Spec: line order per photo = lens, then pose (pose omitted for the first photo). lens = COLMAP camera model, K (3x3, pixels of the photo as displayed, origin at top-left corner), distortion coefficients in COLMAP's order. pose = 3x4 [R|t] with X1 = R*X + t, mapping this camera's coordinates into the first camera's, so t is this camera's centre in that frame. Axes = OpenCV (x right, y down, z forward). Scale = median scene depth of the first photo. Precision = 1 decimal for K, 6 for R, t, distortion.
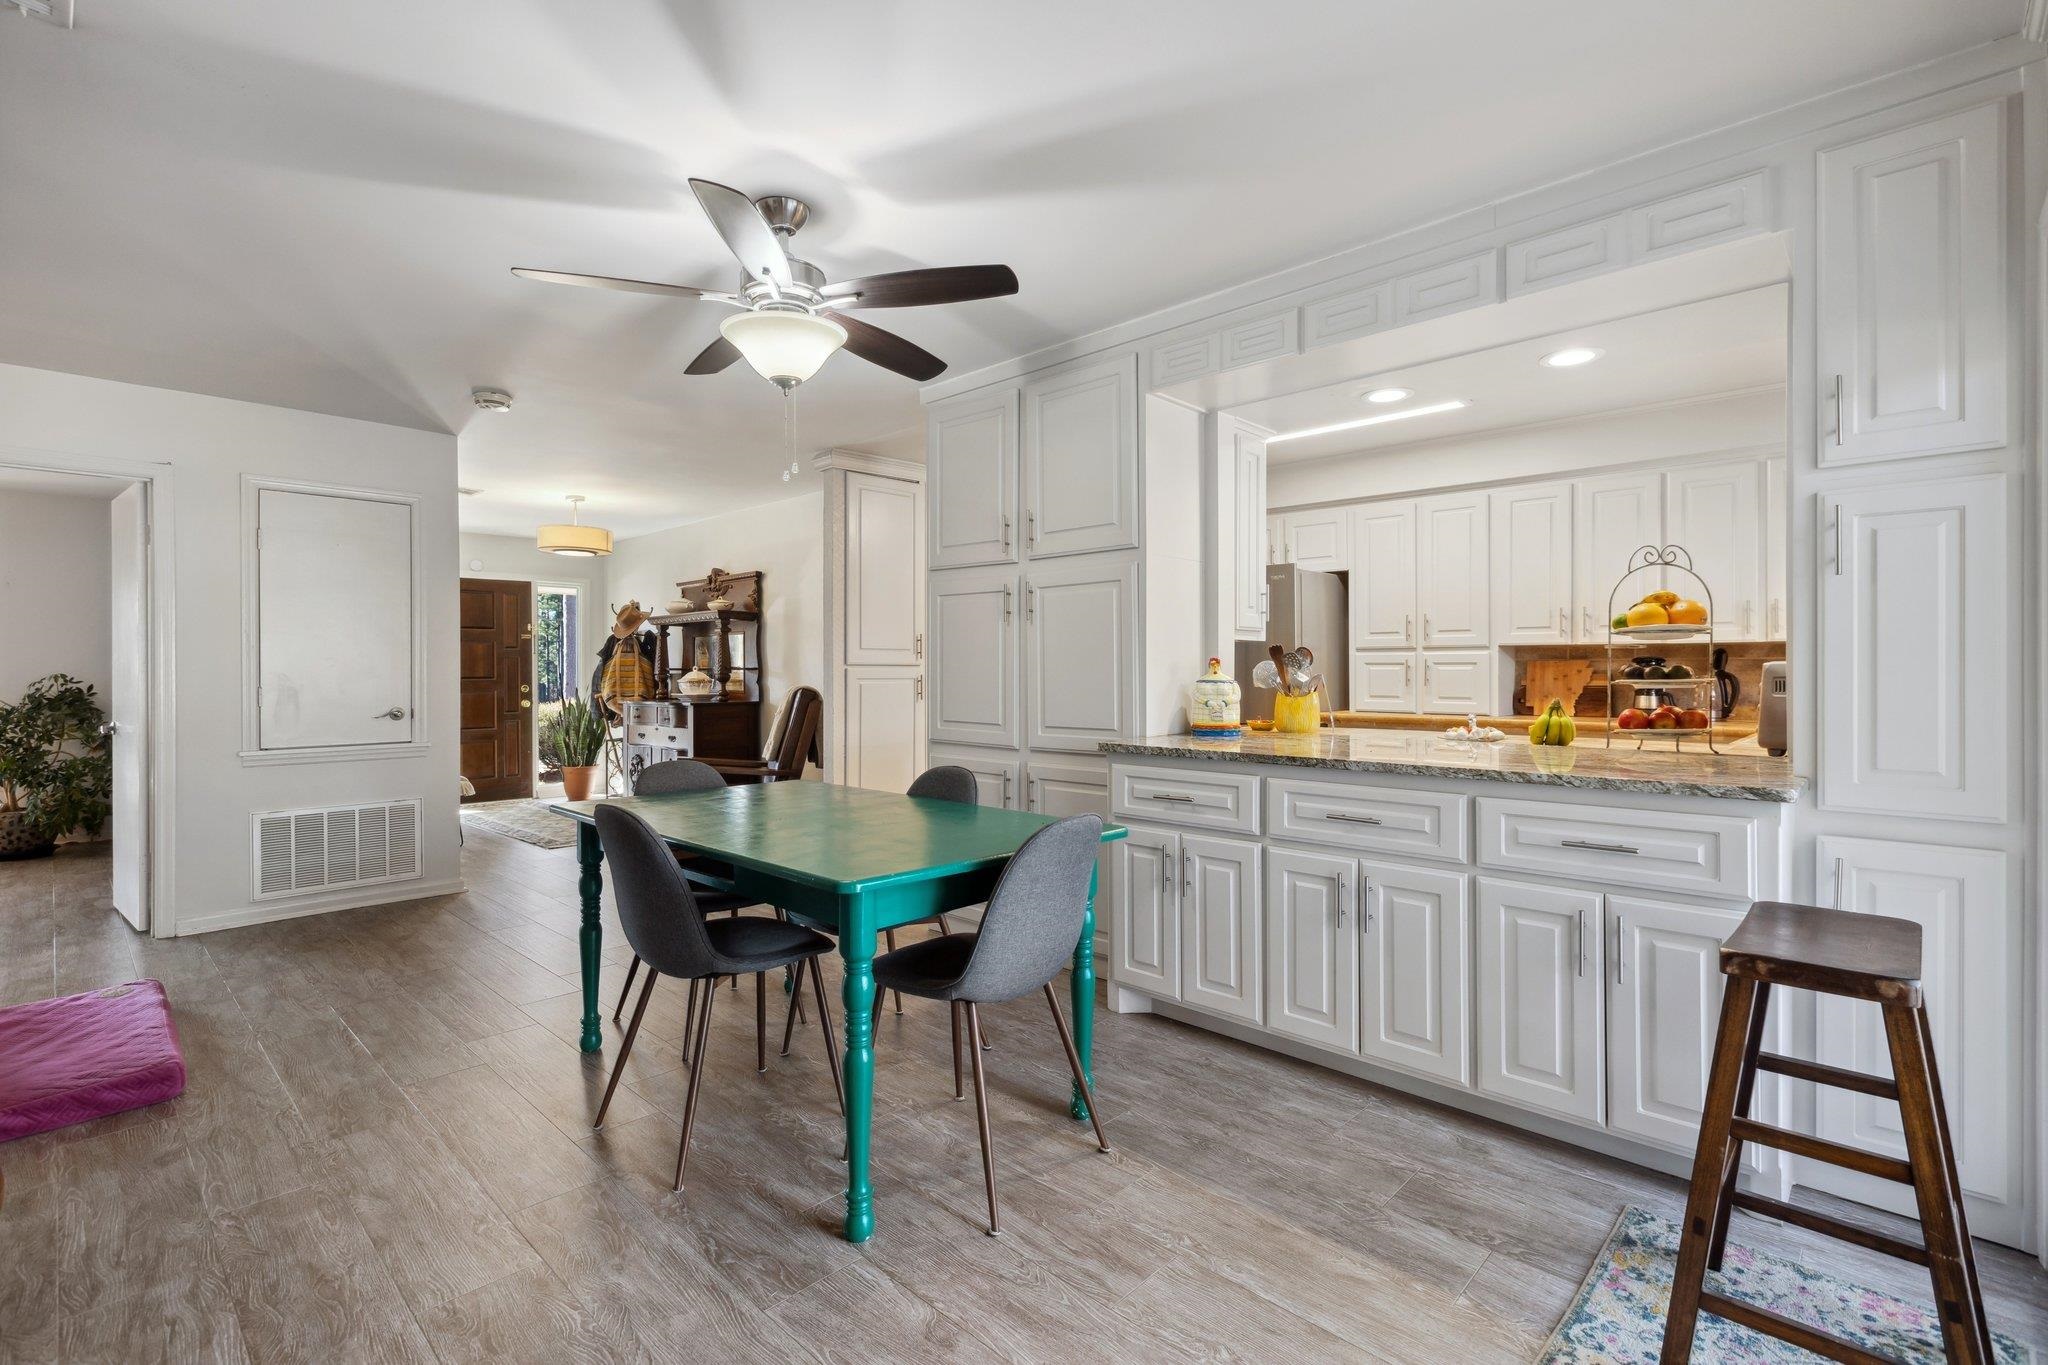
lens RADIAL K [[911.6, 0, 1036.6], [0, 911.6, 663.6], [0, 0, 1]] dist [-0.000728, -0.000199]
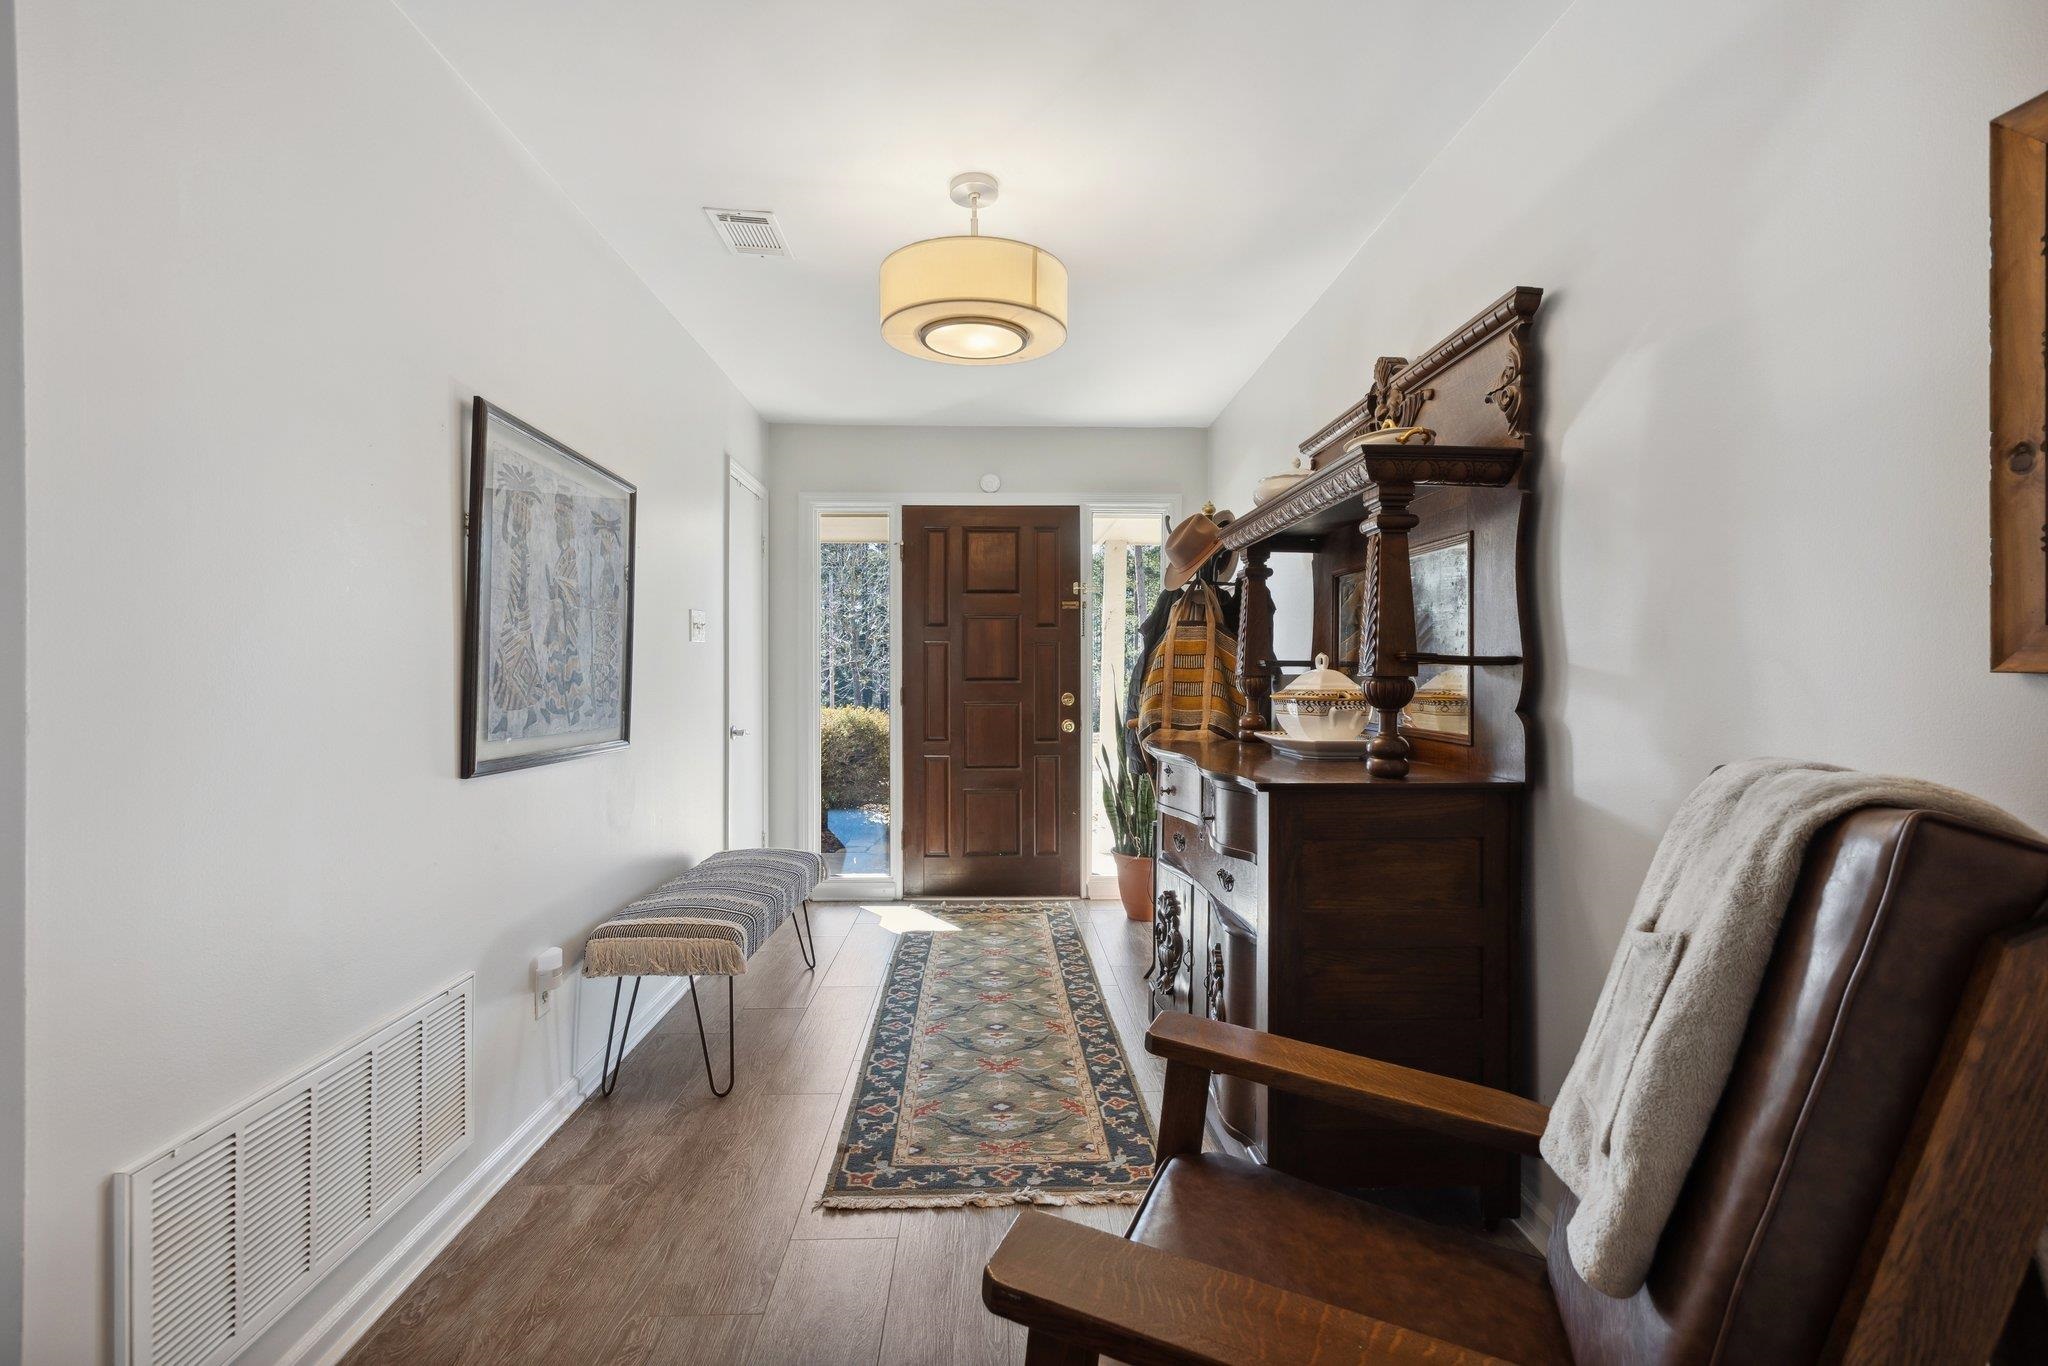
lens RADIAL K [[933.7, 0, 1022.9], [0, 933.7, 677.2], [0, 0, 1]] dist [0.004714, -0.001748]
pose [[0.703244, 0.009456, -0.710886, -0.206317], [0.001341, 0.999892, 0.014627, 0.006472], [0.710947, -0.011240, 0.703155, 0.677922]]
